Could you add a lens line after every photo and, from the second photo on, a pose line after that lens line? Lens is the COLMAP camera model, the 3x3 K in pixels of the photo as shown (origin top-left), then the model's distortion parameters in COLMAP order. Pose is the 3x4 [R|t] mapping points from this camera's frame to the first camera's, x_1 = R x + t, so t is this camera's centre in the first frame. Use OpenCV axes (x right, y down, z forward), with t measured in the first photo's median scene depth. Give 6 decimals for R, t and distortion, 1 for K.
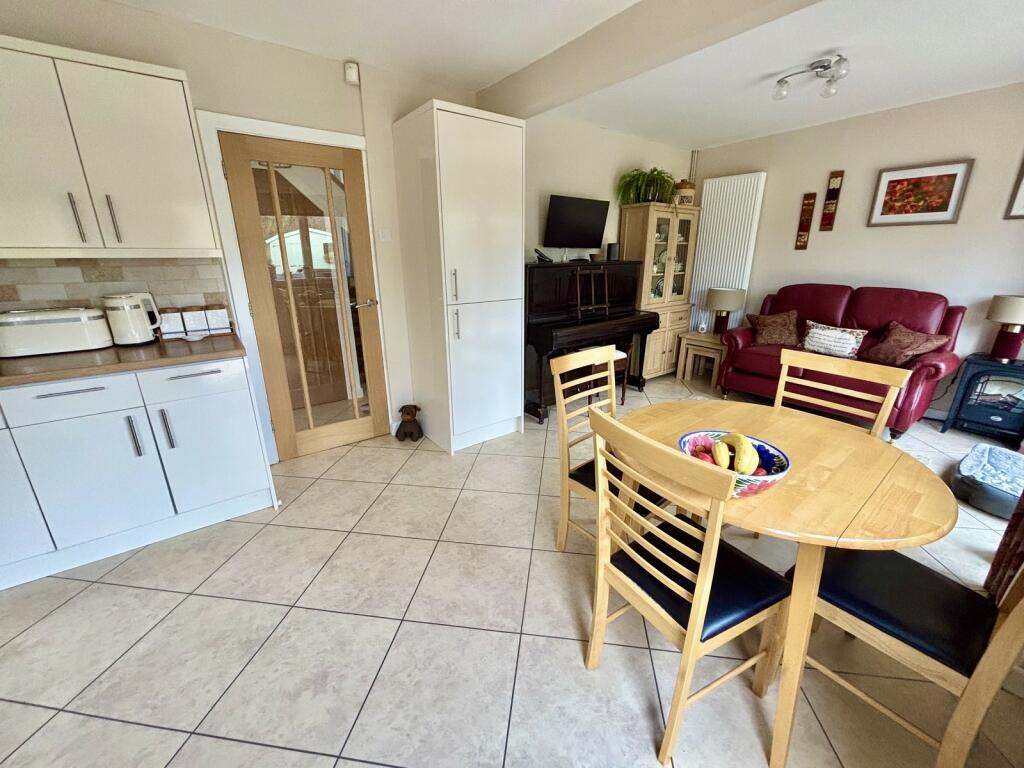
lens RADIAL K [[412.6, 0, 513.9], [0, 412.6, 384.3], [0, 0, 1]] dist [-0.004906, 0.001658]
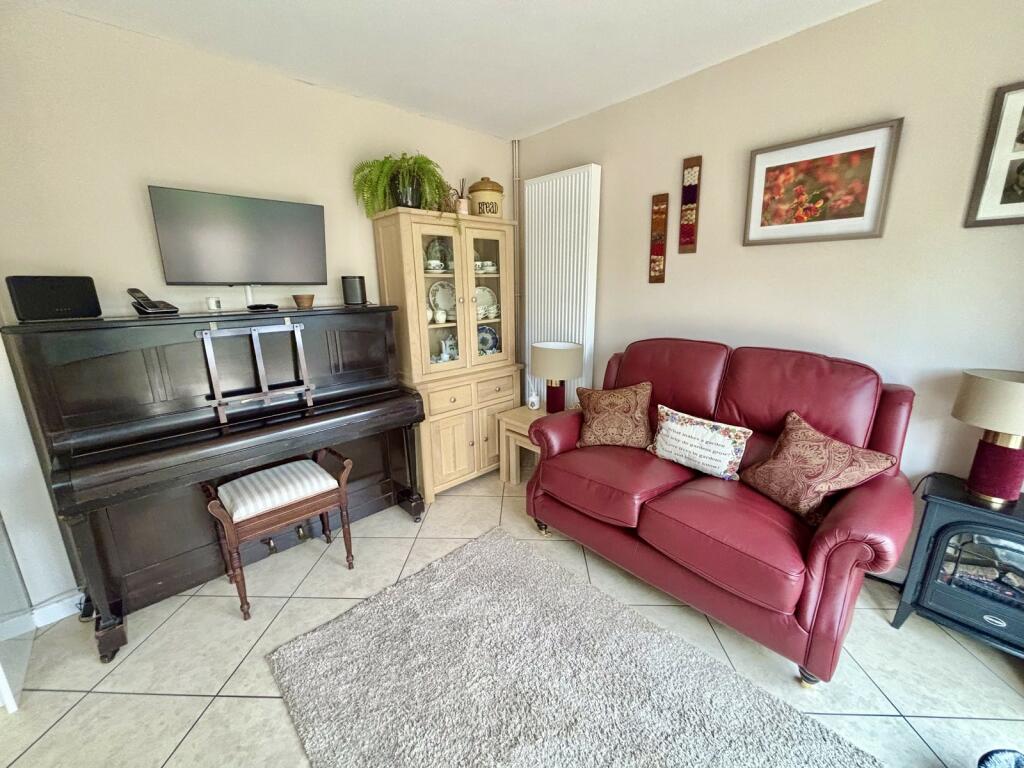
lens RADIAL K [[412.6, 0, 516.0], [0, 412.6, 380.5], [0, 0, 1]] dist [-0.004906, 0.001658]
pose [[0.994600, -0.036185, 0.097266, 0.488087], [0.042426, 0.997119, -0.062883, -0.172464], [-0.094711, 0.066670, 0.993270, 0.471725]]
